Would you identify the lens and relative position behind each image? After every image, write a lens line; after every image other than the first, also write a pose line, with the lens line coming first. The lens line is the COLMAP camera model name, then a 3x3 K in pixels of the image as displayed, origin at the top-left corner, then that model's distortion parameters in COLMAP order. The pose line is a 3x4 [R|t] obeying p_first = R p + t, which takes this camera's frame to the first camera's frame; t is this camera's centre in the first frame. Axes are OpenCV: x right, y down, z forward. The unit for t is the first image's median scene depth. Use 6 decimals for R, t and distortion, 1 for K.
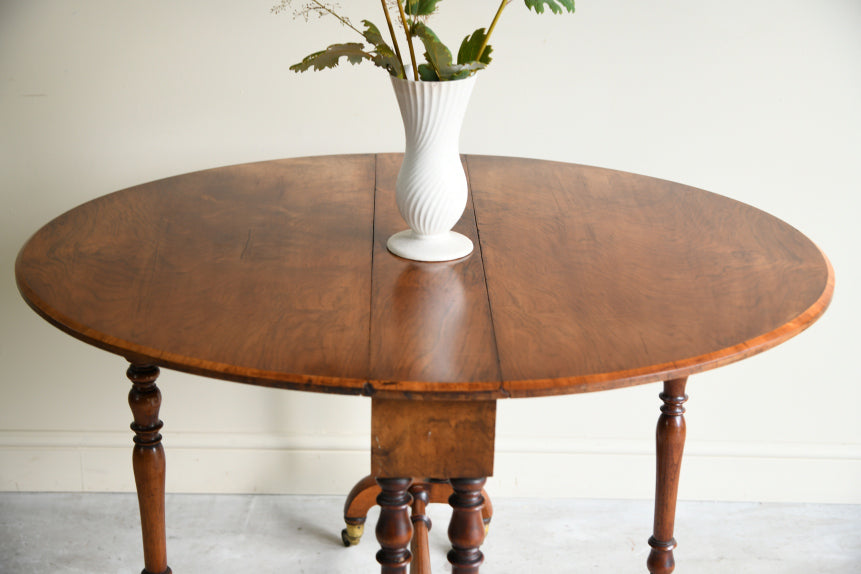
lens RADIAL K [[1473.0, 0, 430.5], [0, 1473.0, 287.0], [0, 0, 1]] dist [-0.022314, 0.041439]
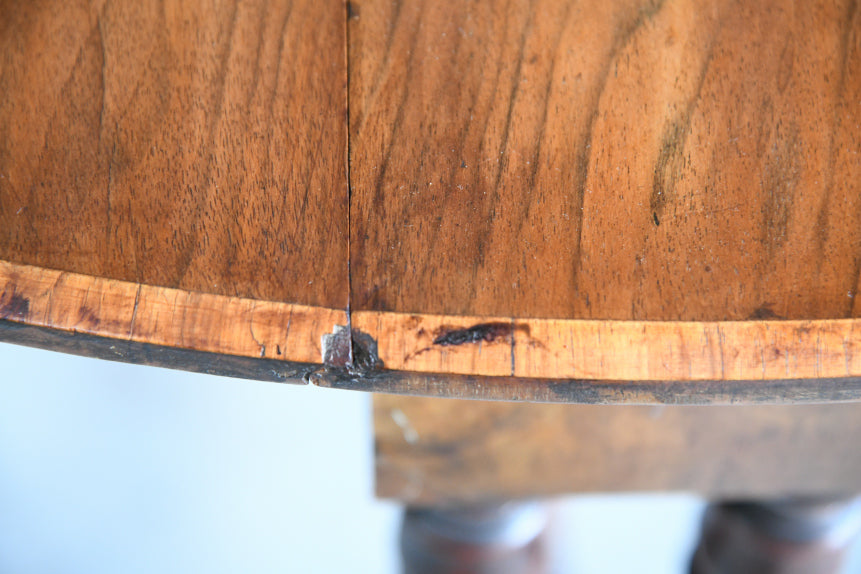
lens RADIAL K [[2282.7, 0, 430.5], [0, 2282.7, 287.0], [0, 0, 1]] dist [-0.154088, 16.863120]
pose [[0.999993, -0.000485, -0.003825, -0.027279], [0.002812, 0.770573, 0.637345, -0.095534], [0.002638, -0.637351, 0.770569, 0.681755]]
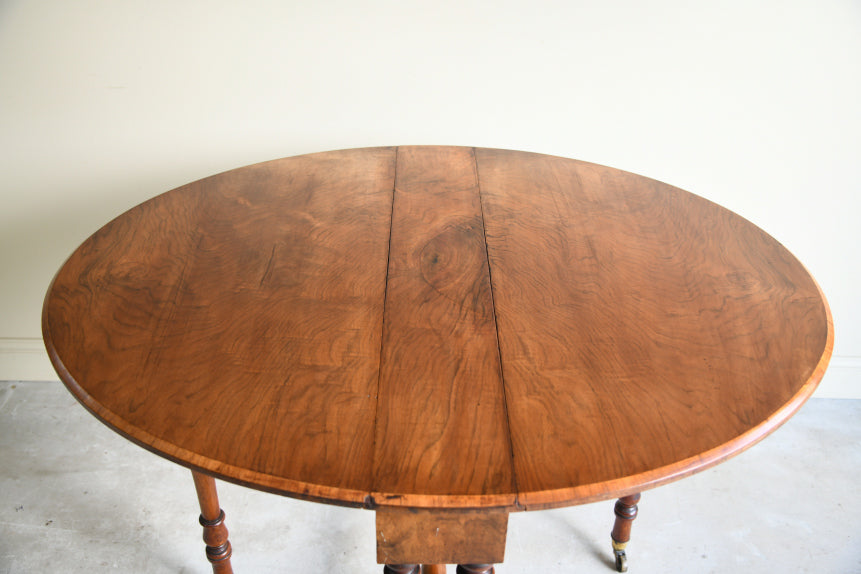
lens RADIAL K [[803.9, 0, 430.5], [0, 803.9, 287.0], [0, 0, 1]] dist [-0.035145, -0.002047]
pose [[0.999793, 0.008968, -0.018255, 0.002500], [-0.005323, 0.981634, 0.190698, -0.133656], [0.019630, -0.190561, 0.981479, 0.463370]]
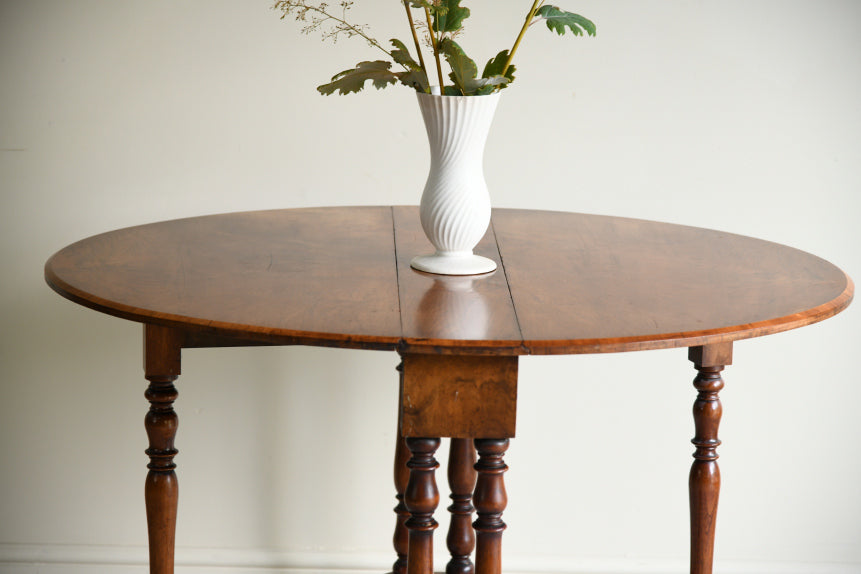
lens RADIAL K [[2628.4, 0, 430.5], [0, 2628.4, 287.0], [0, 0, 1]] dist [0.146196, 0.345768]
pose [[0.999967, 0.006516, 0.004939, -0.026631], [-0.005644, 0.987139, -0.159766, 0.293894], [-0.005916, 0.159733, 0.987143, -0.824612]]
